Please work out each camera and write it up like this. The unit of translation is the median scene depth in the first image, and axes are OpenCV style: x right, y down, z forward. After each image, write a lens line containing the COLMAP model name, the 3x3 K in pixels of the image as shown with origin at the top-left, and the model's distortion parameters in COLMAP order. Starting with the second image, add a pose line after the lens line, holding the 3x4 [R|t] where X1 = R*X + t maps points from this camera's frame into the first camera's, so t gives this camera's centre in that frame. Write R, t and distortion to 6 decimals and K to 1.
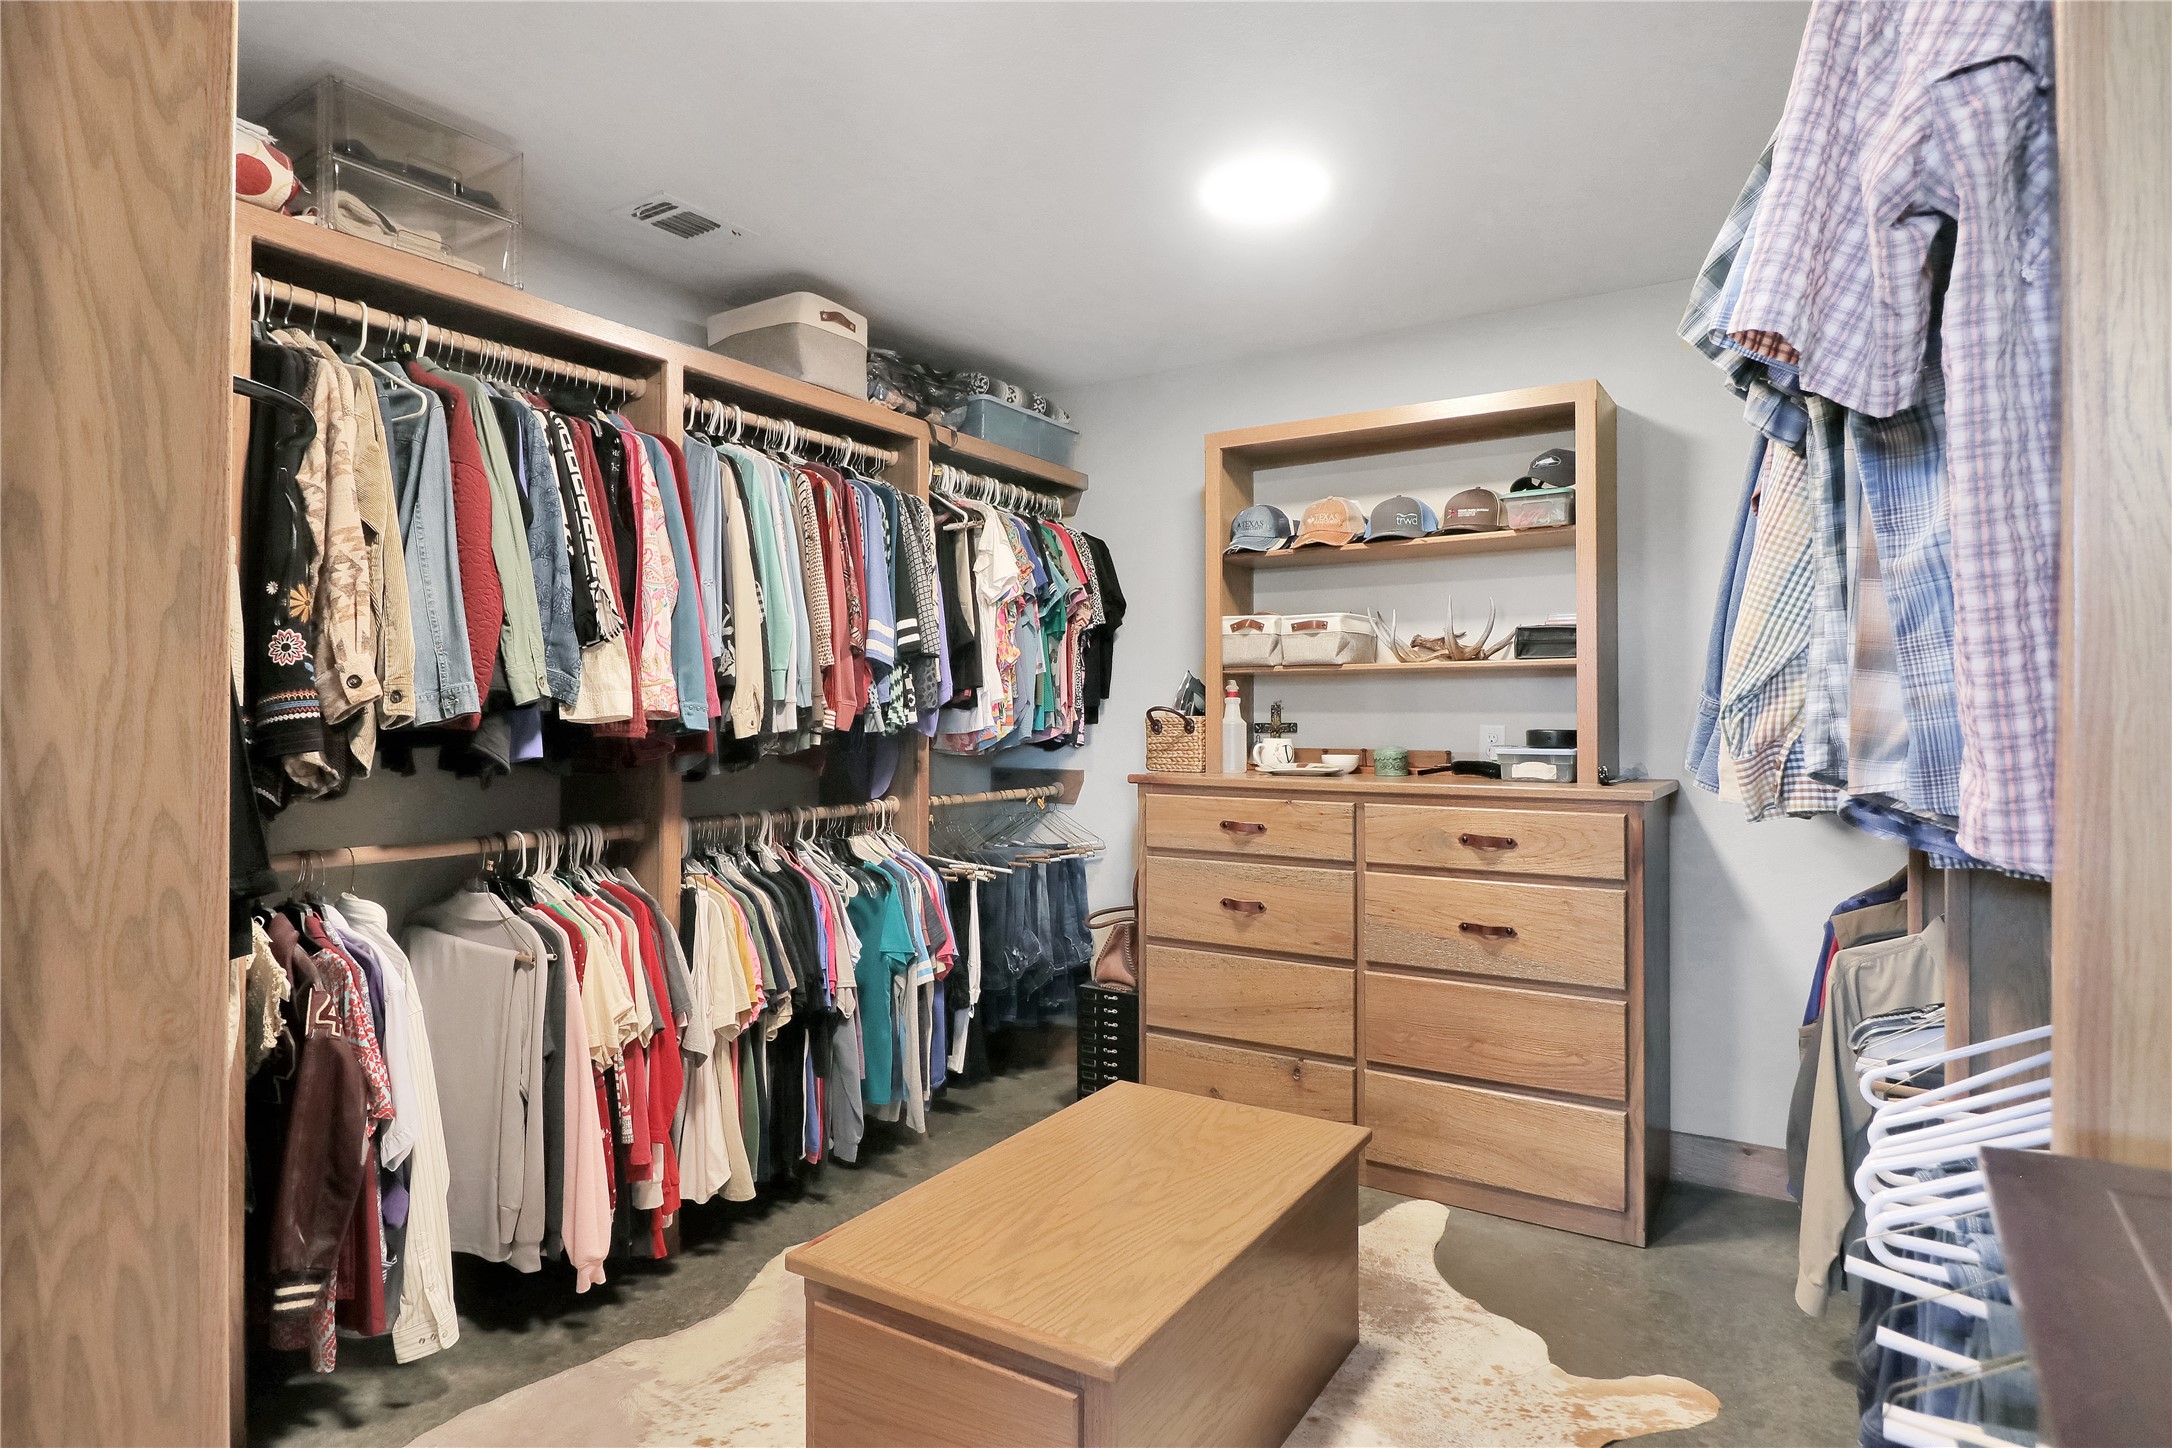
lens RADIAL K [[1192.3, 0, 1084.7], [0, 1192.3, 717.3], [0, 0, 1]] dist [-0.005536, -0.003716]
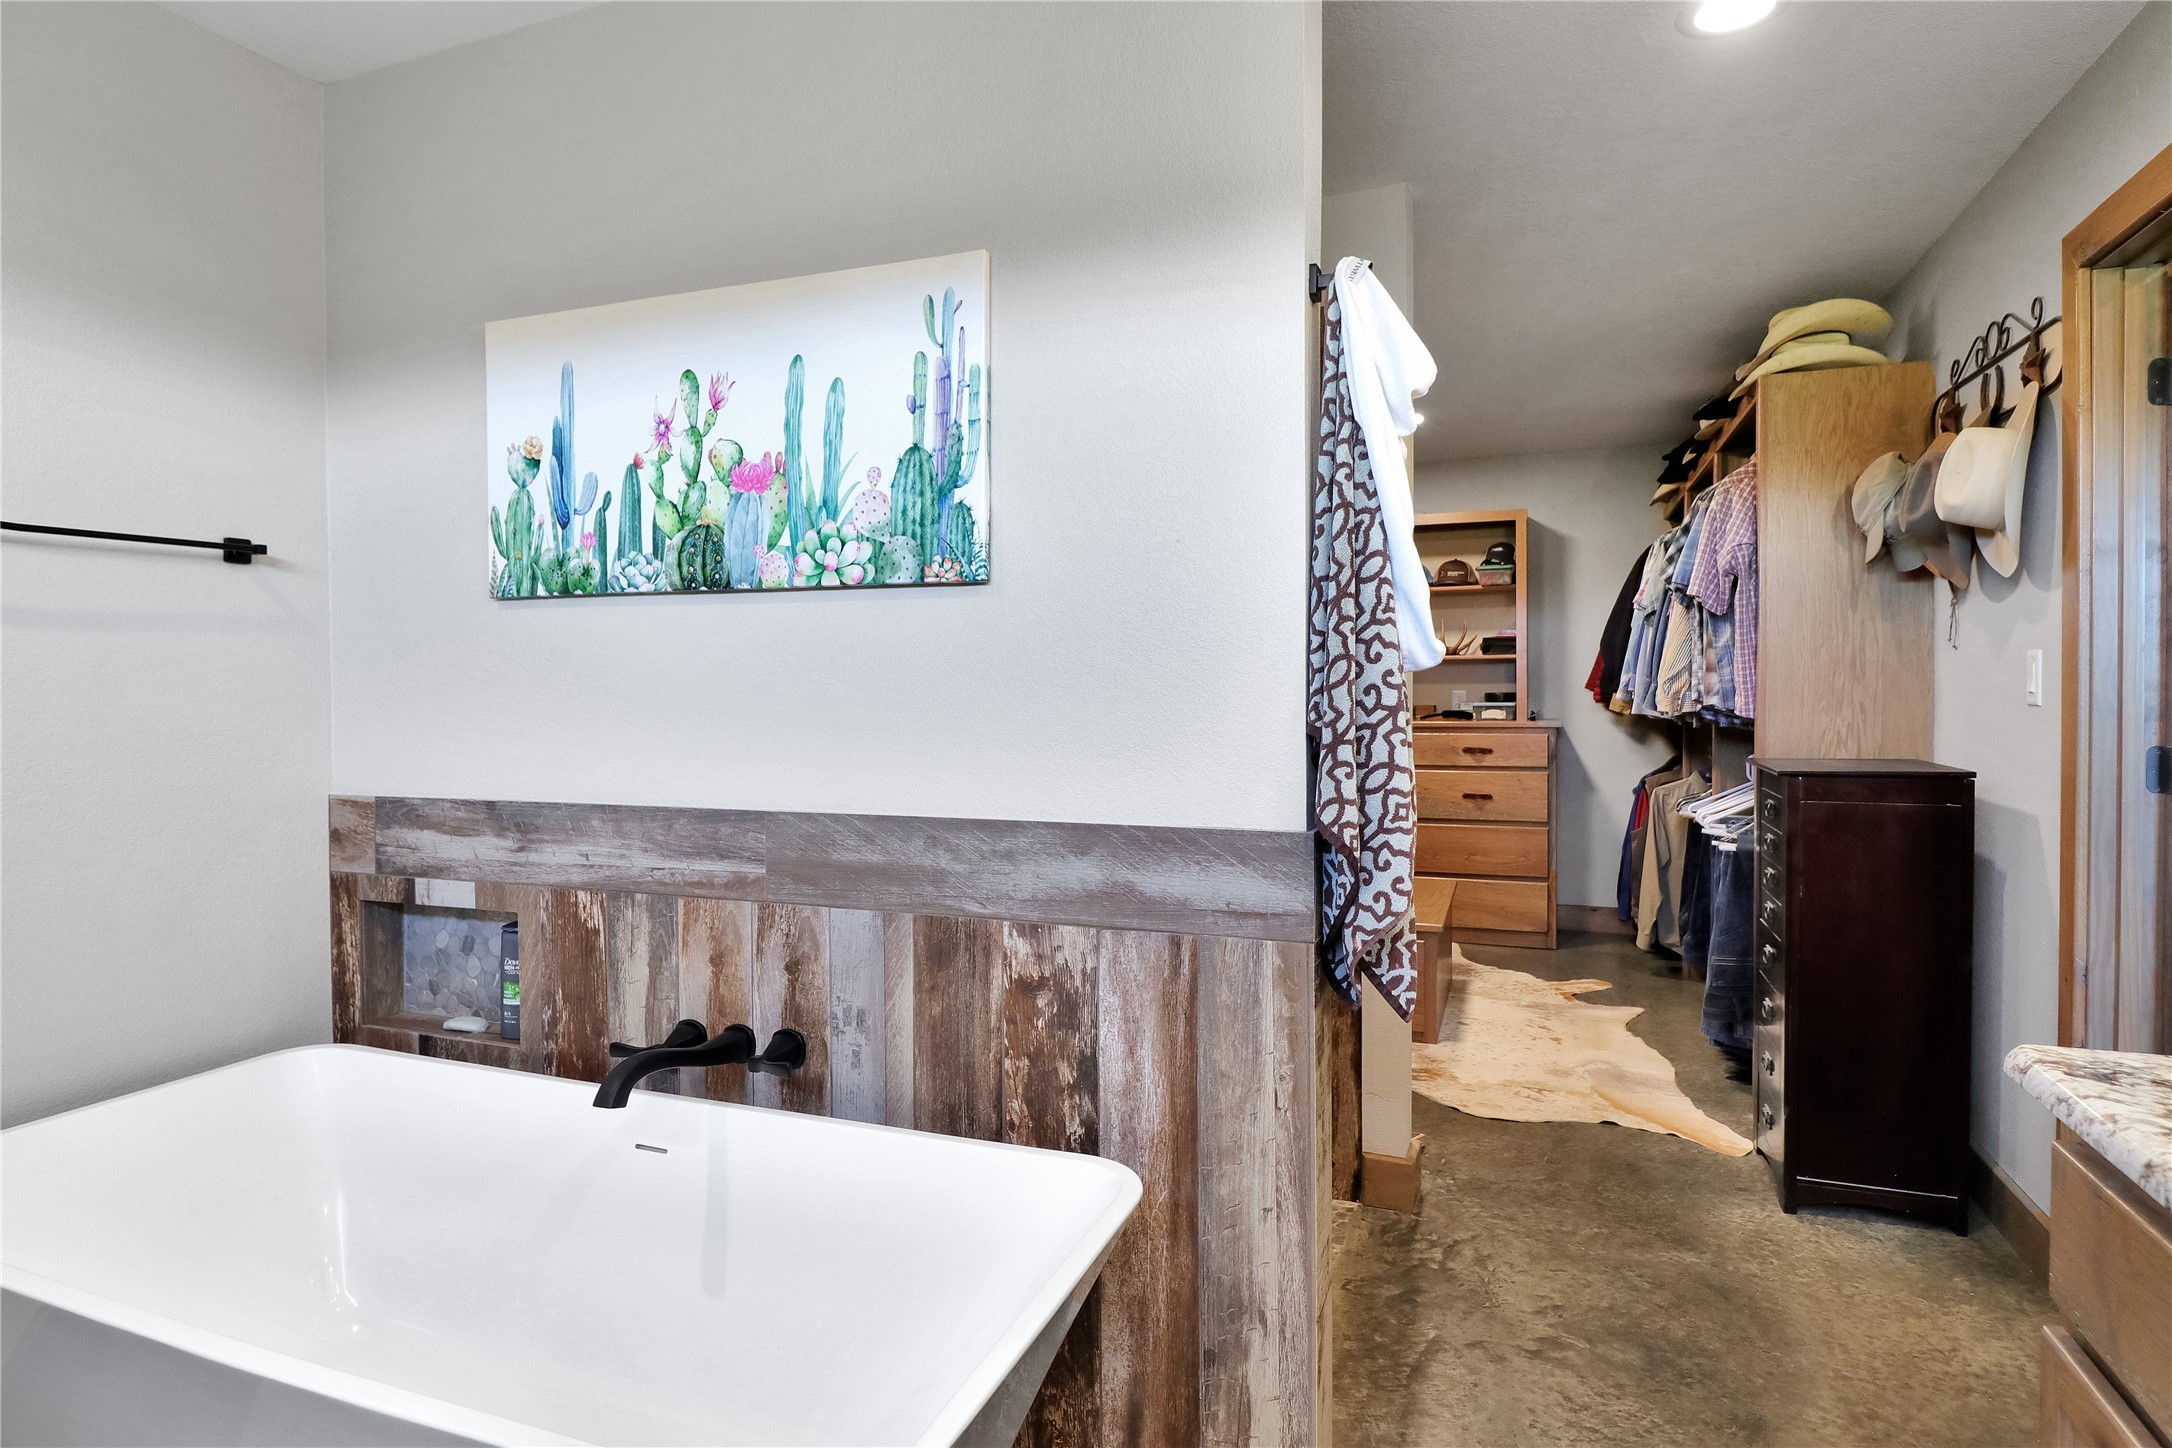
lens RADIAL K [[1192.3, 0, 1086.9], [0, 1192.3, 717.3], [0, 0, 1]] dist [-0.005536, -0.003716]
pose [[0.979260, -0.008431, 0.202434, -0.672576], [0.003625, 0.999703, 0.024102, 0.001954], [-0.202577, -0.022868, 0.978999, -0.758953]]
